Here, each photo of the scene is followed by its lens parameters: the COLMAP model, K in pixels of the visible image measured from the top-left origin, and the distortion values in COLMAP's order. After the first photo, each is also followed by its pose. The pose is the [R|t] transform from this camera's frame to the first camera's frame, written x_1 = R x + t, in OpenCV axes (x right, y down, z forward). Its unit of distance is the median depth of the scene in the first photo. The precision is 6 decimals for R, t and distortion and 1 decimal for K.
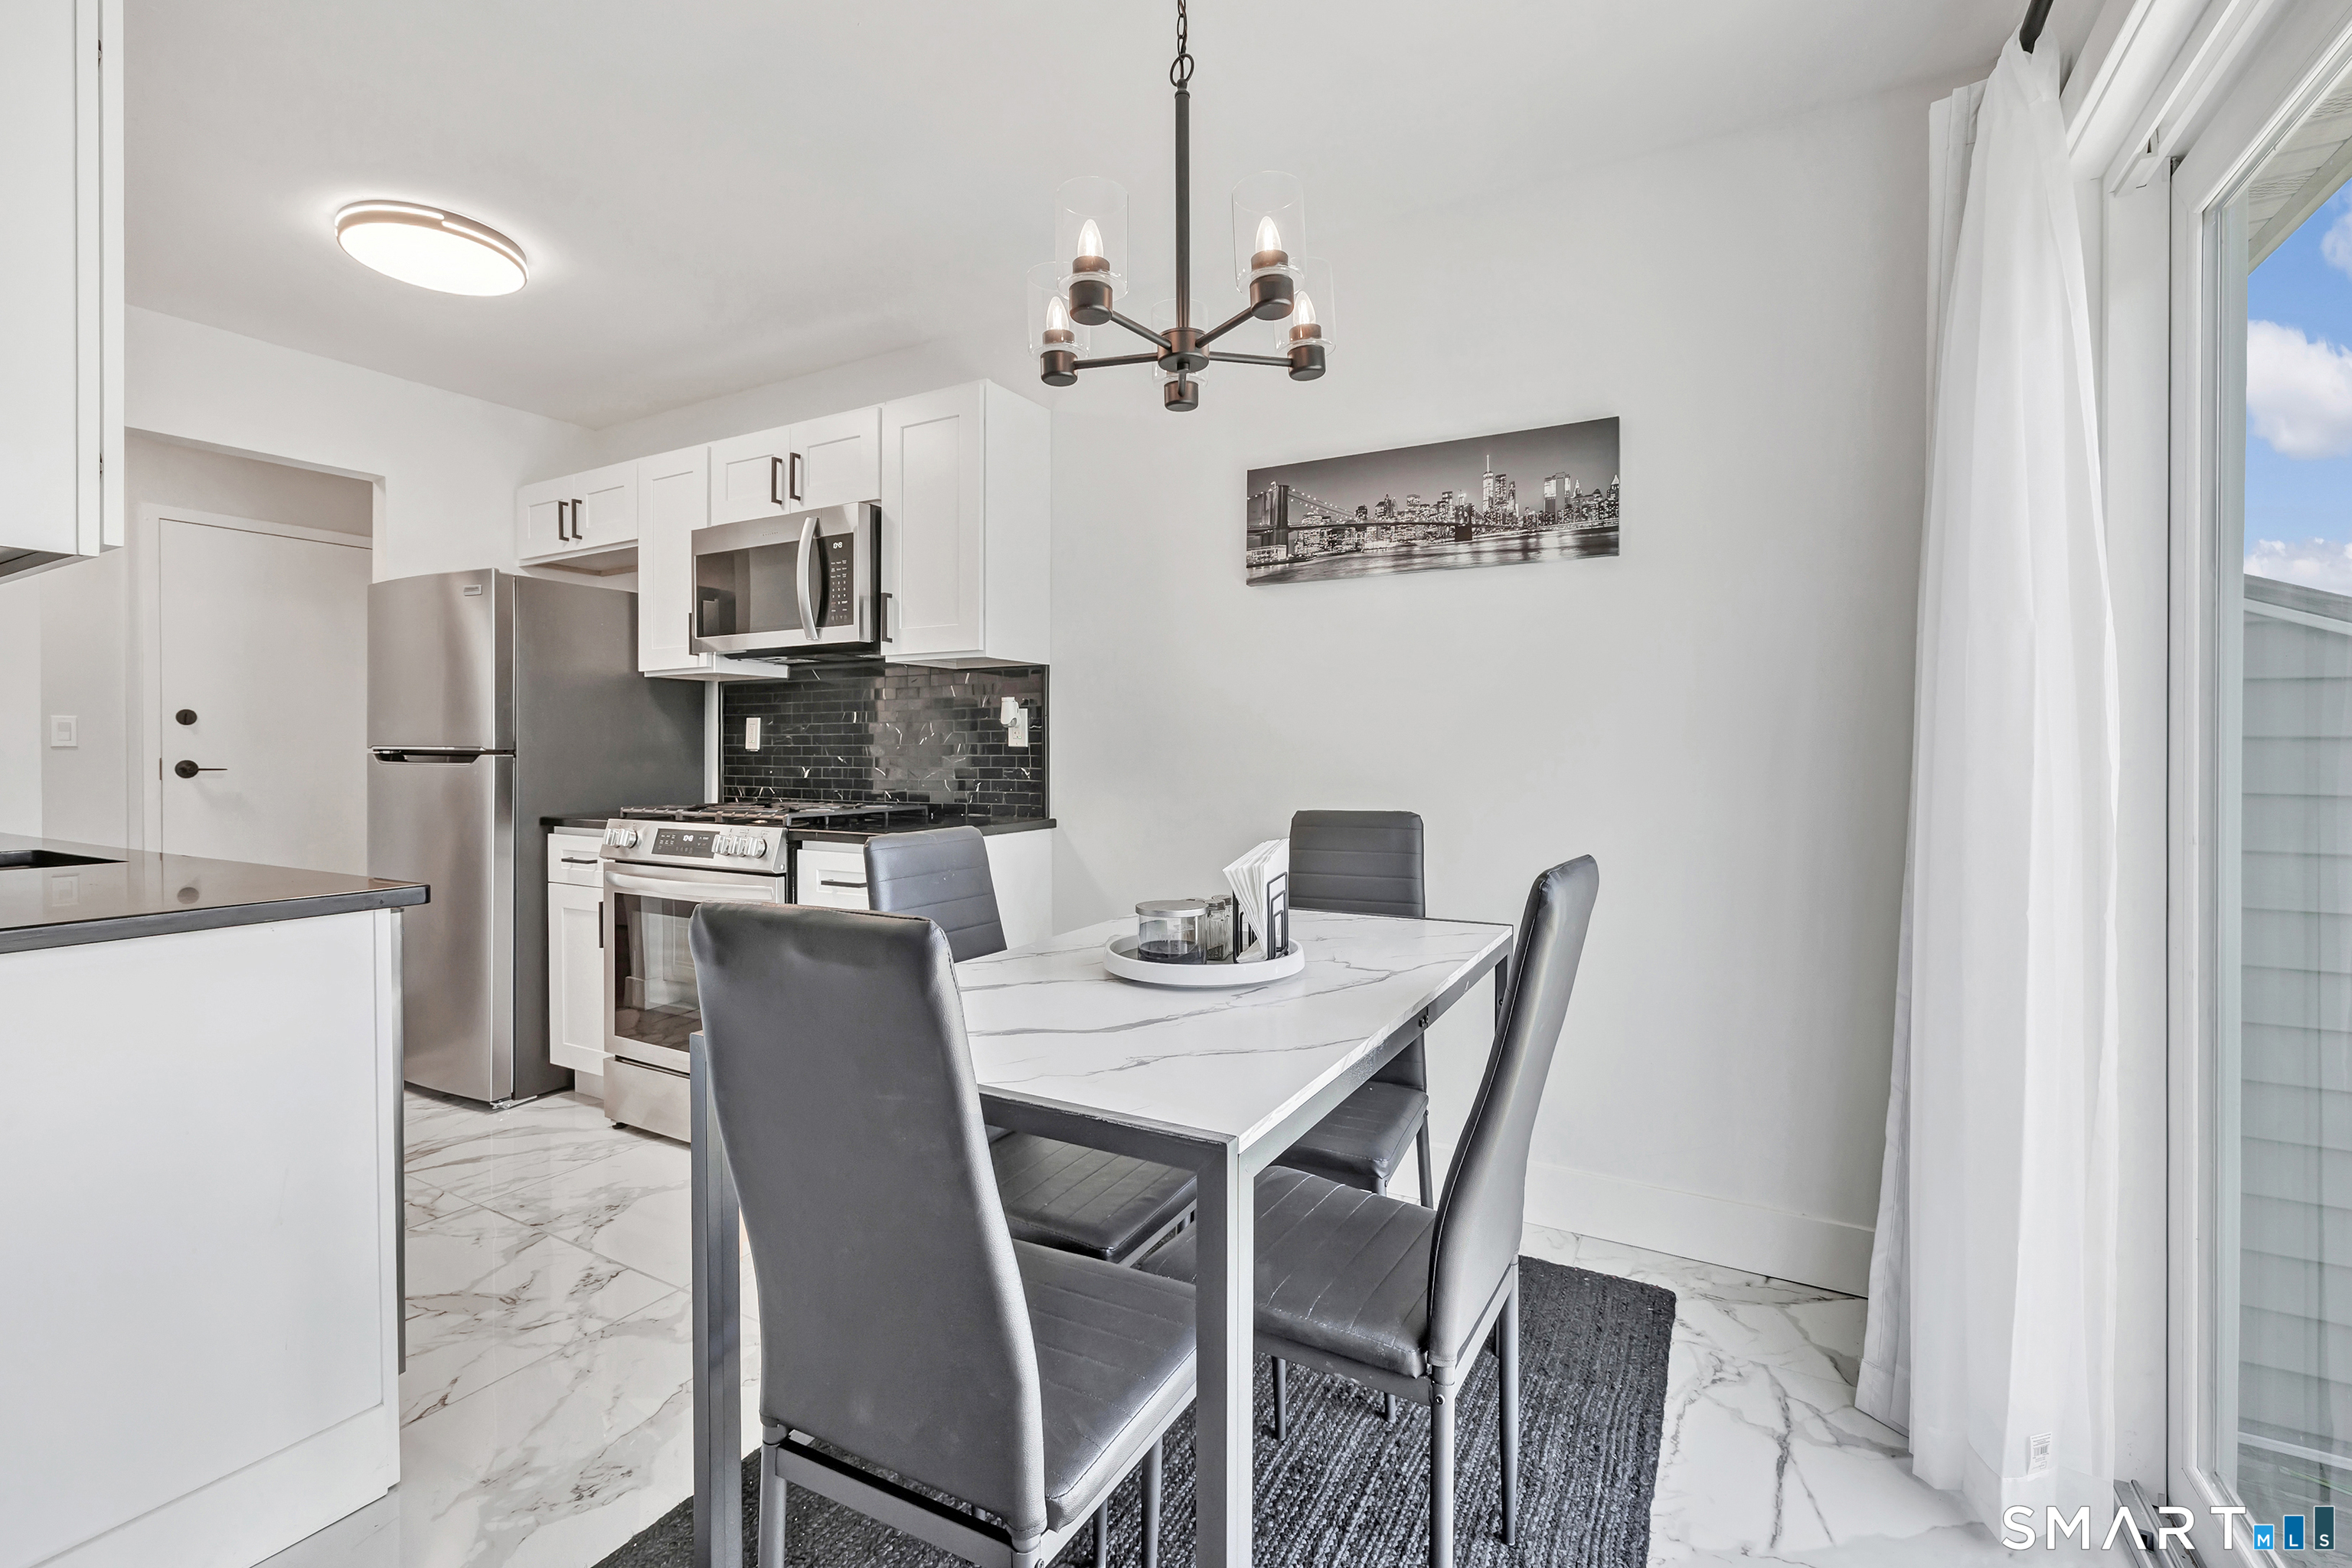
lens RADIAL K [[1026.7, 0, 1166.6], [0, 1026.7, 758.0], [0, 0, 1]] dist [-0.002760, -0.000121]
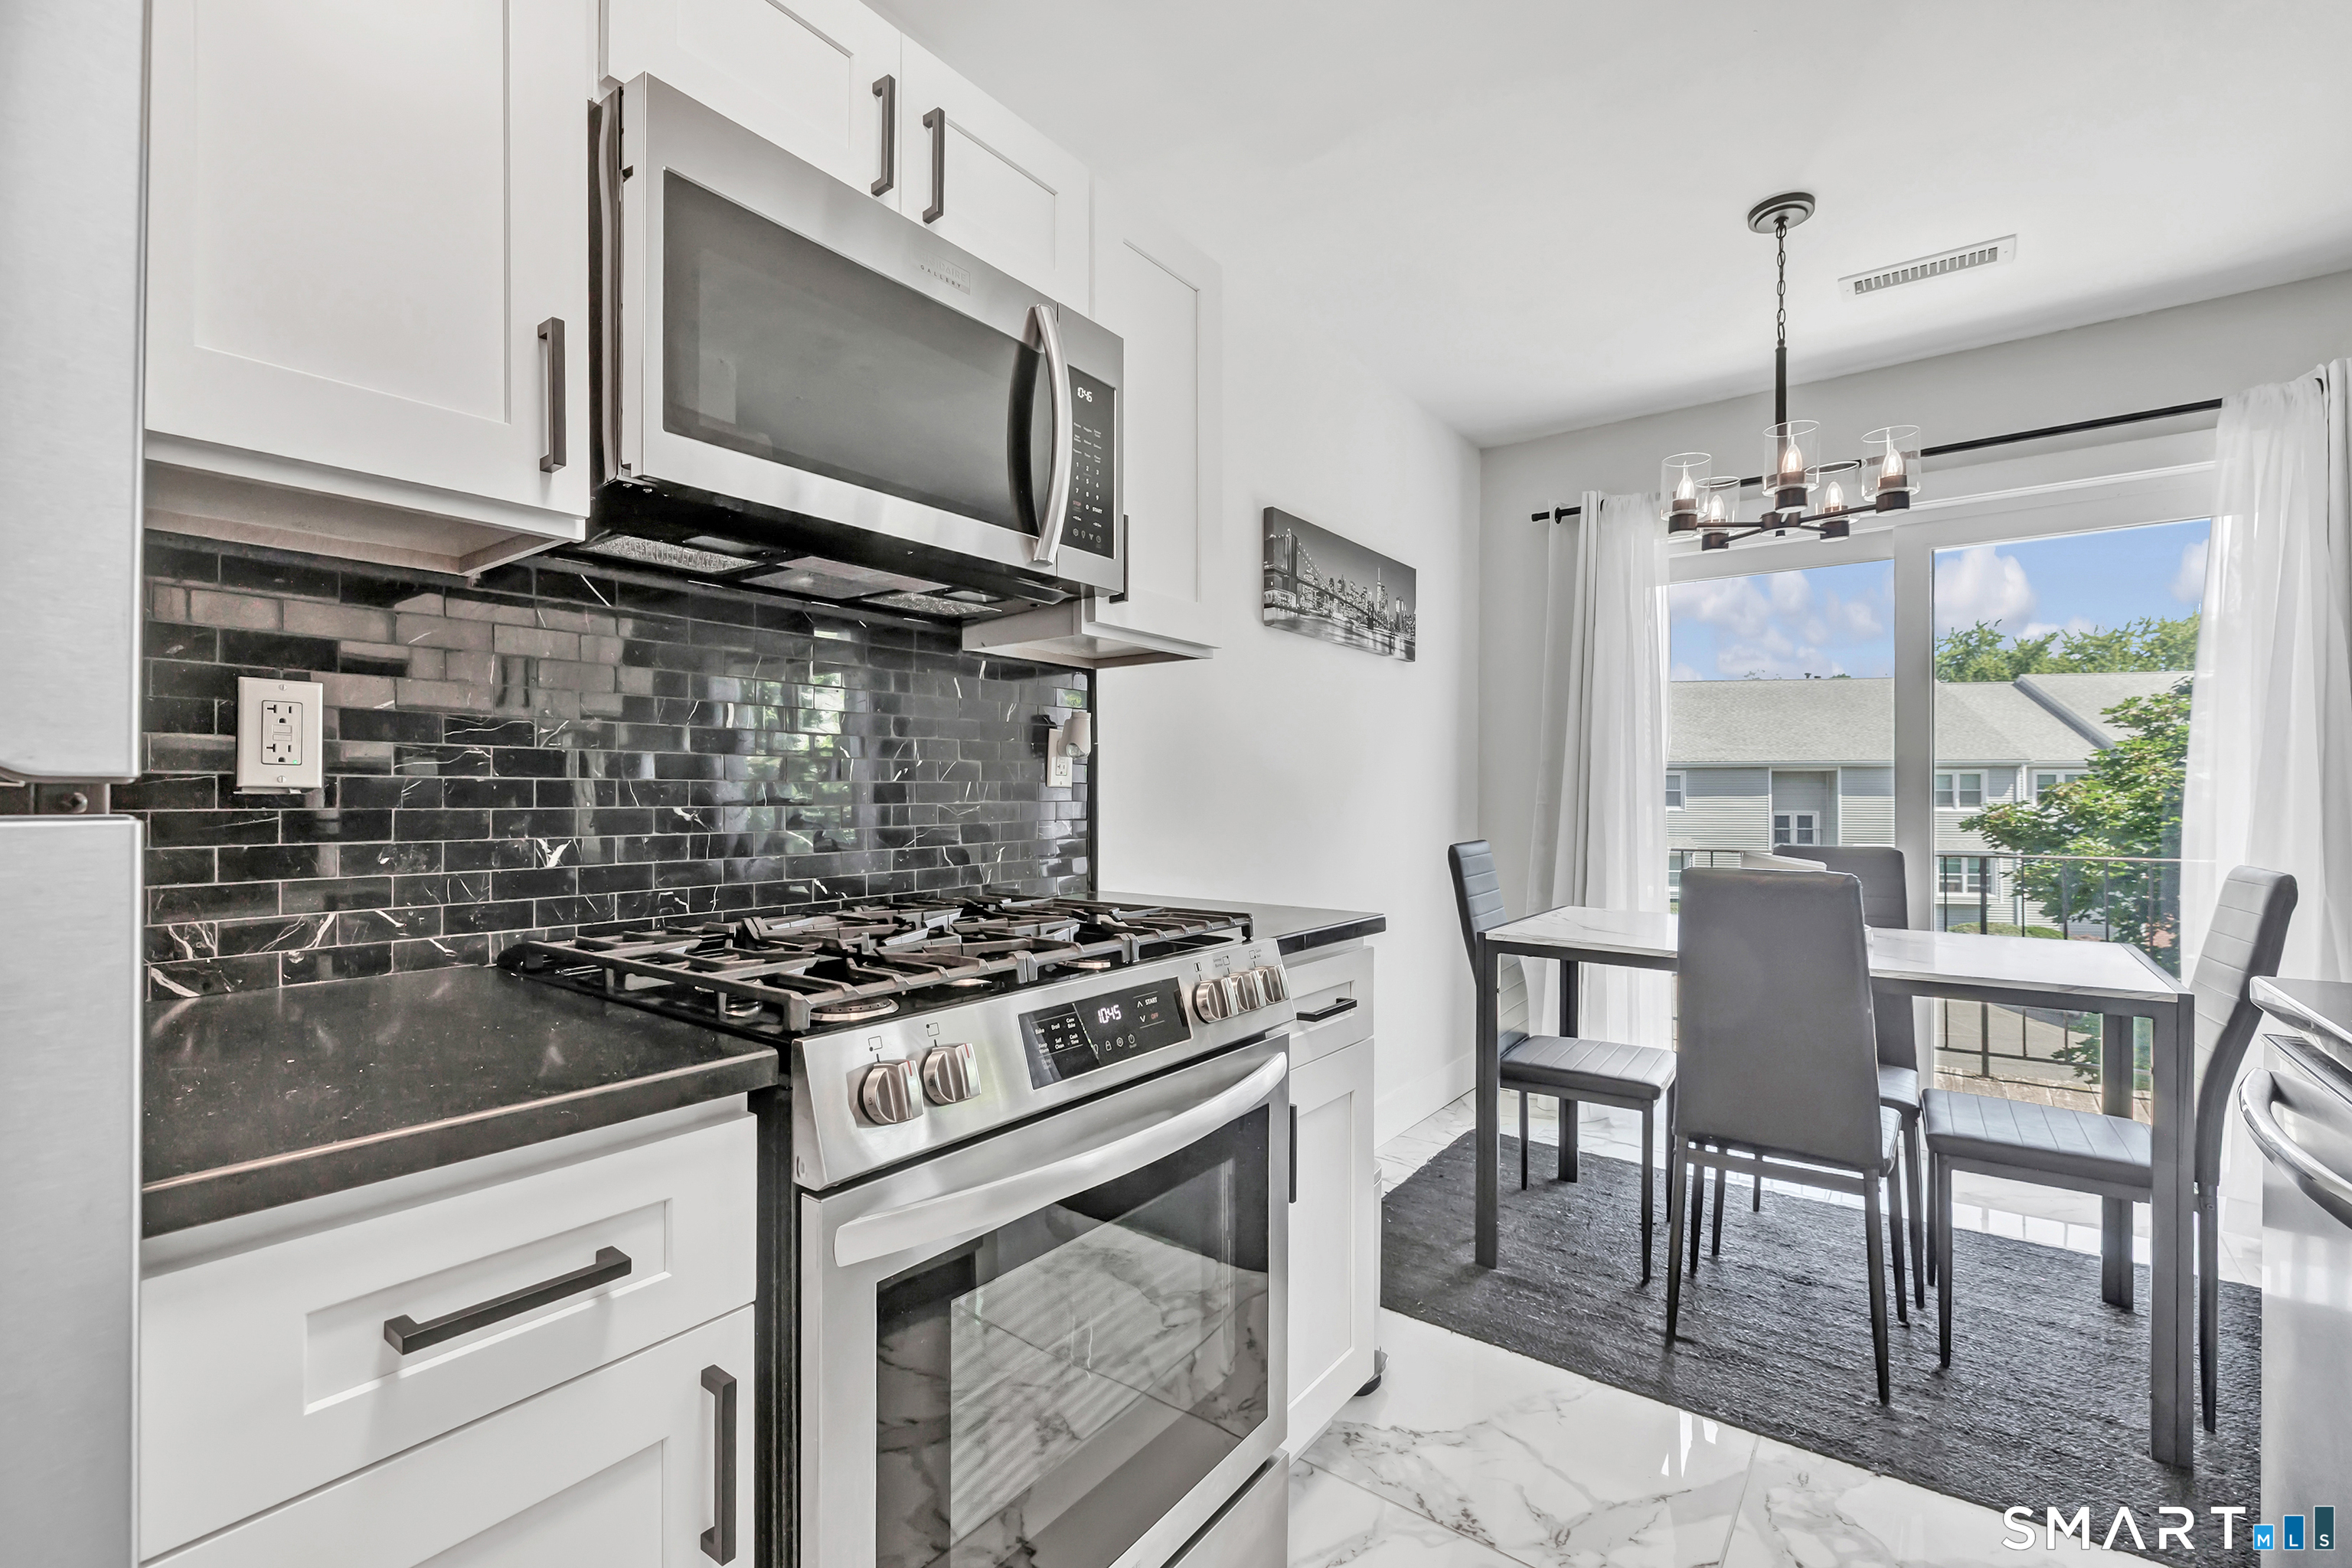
lens RADIAL K [[1054.8, 0, 1112.3], [0, 1054.8, 793.3], [0, 0, 1]] dist [-0.000670, -0.000069]
pose [[0.133436, 0.000406, 0.991057, -0.826029], [0.006332, 0.999979, -0.001262, -0.006291], [-0.991037, 0.006444, 0.133431, 0.897858]]
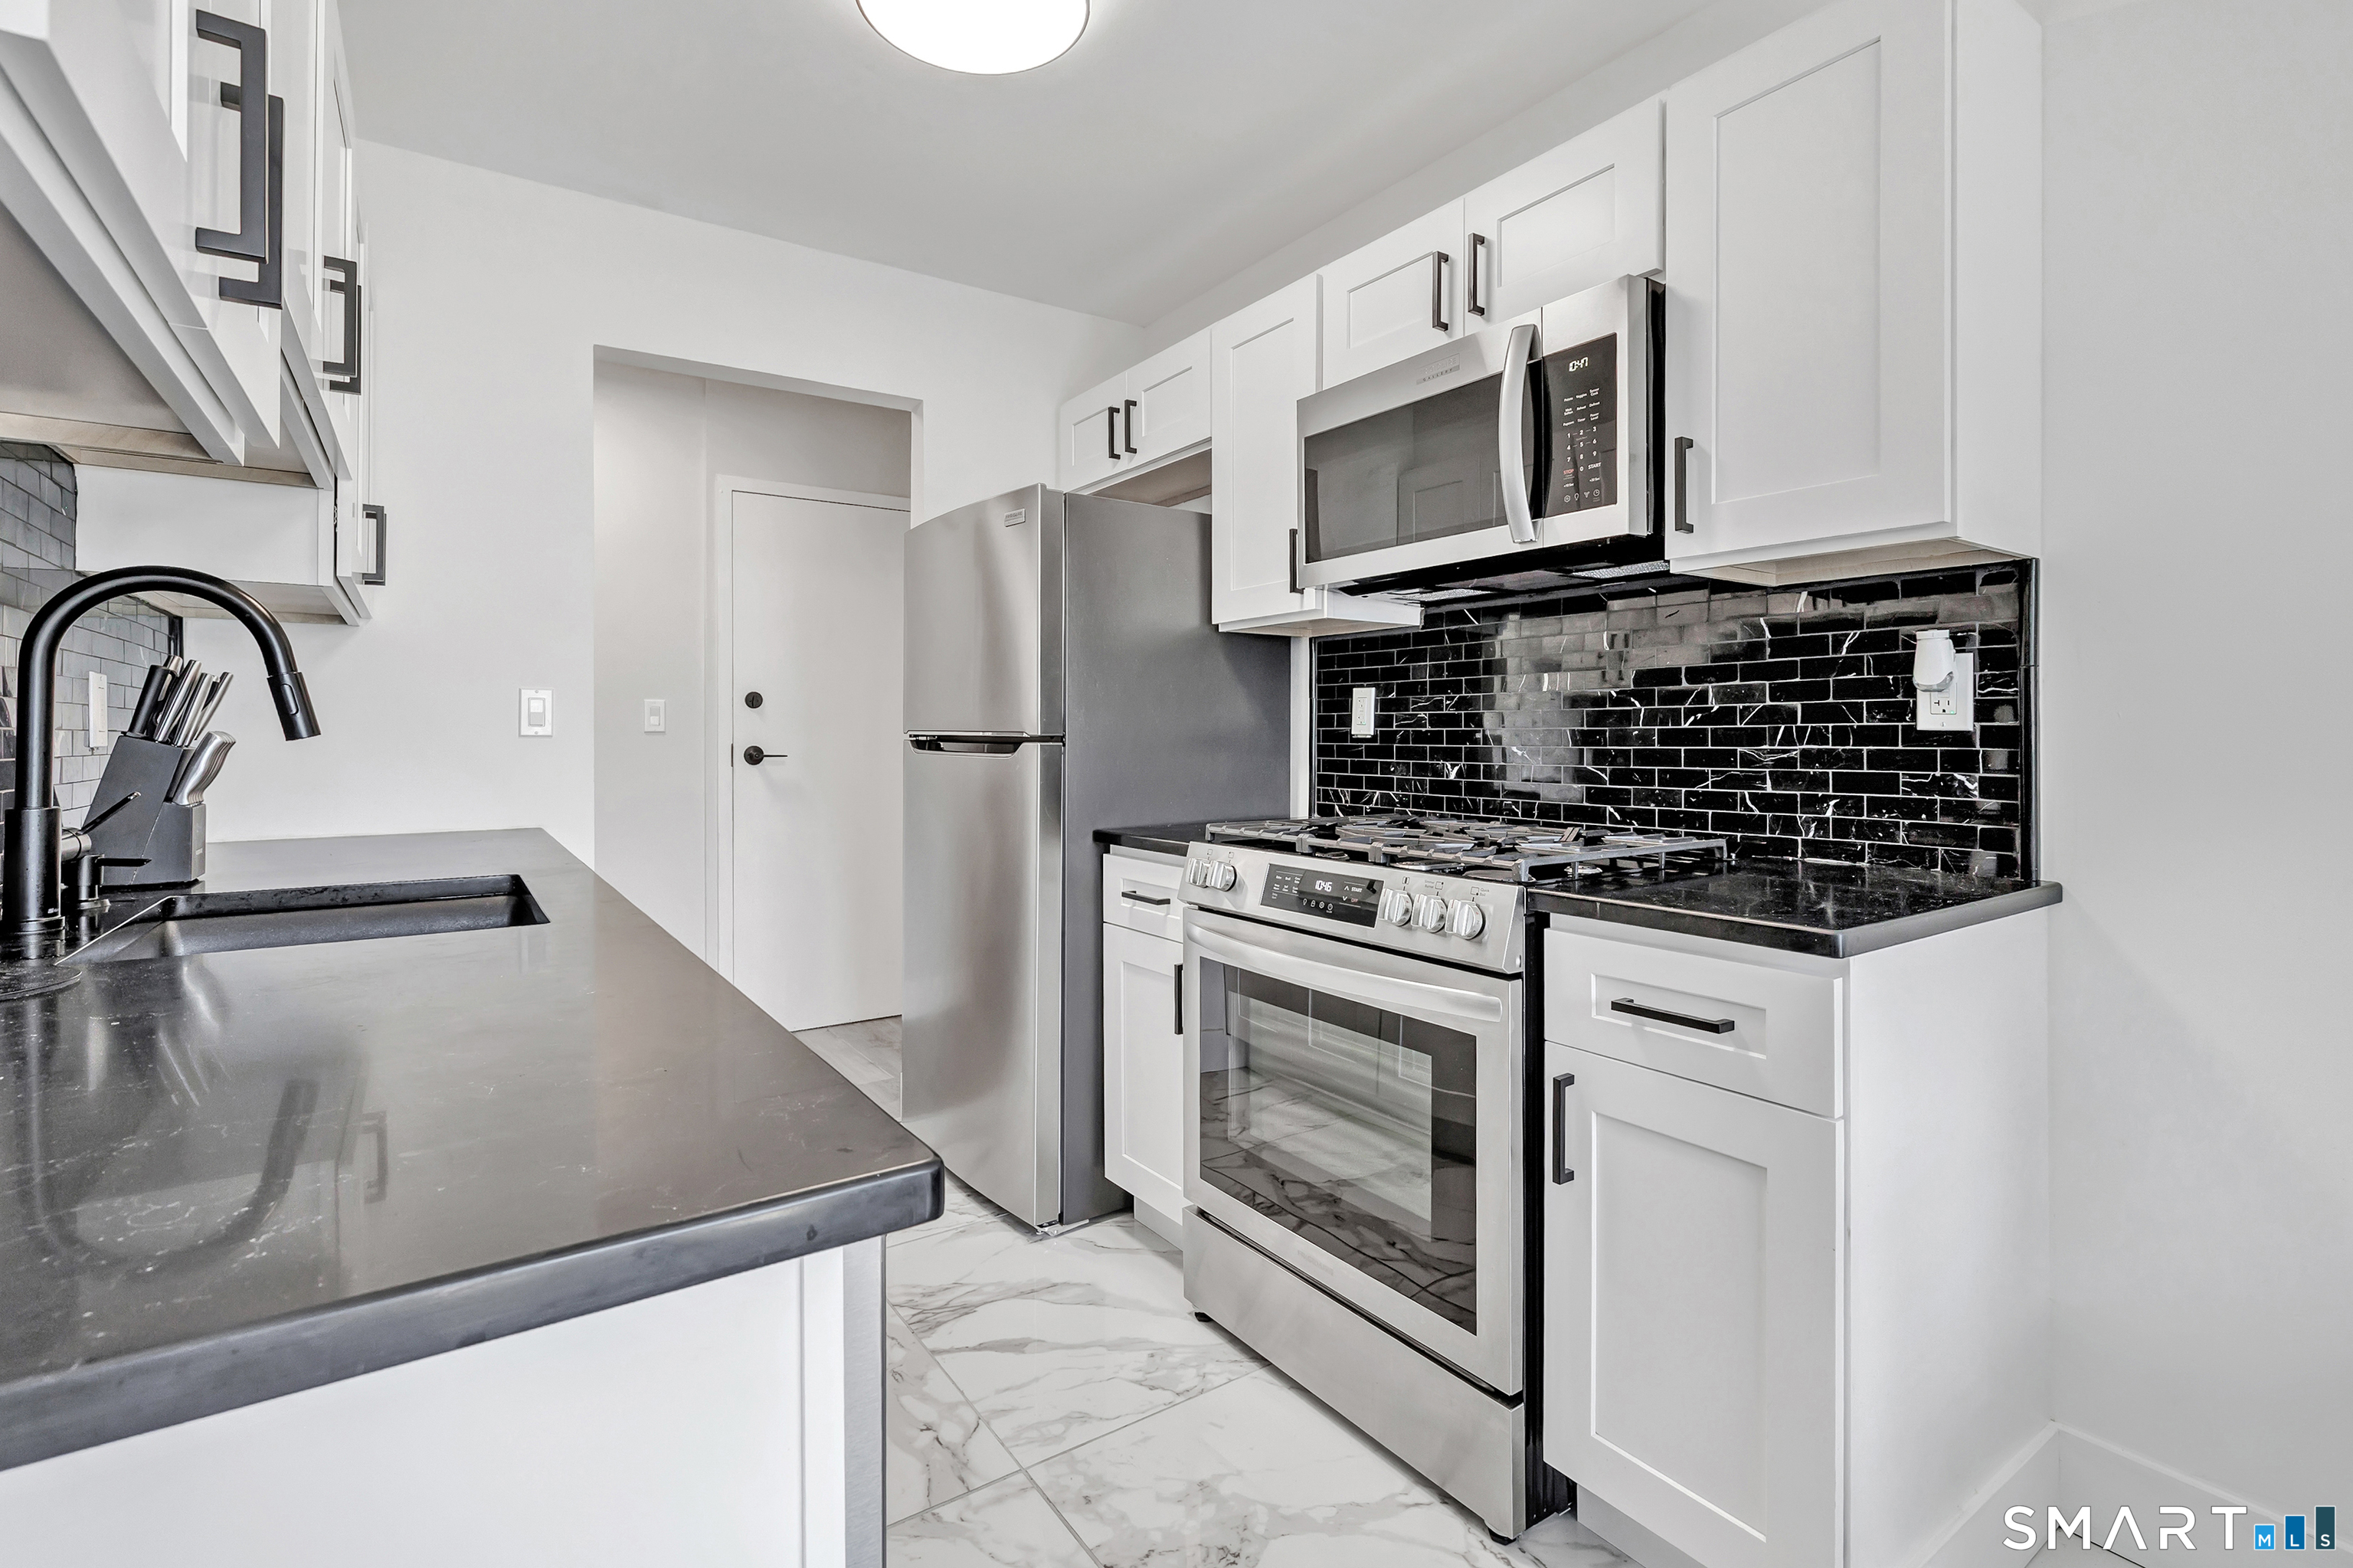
lens RADIAL K [[1074.4, 0, 1167.9], [0, 1074.4, 730.6], [0, 0, 1]] dist [-0.000218, 0.000315]
pose [[0.903641, -0.001904, -0.428286, -0.267786], [-0.002120, 0.999958, -0.008917, -0.005707], [0.428285, 0.008966, 0.903599, 0.379628]]
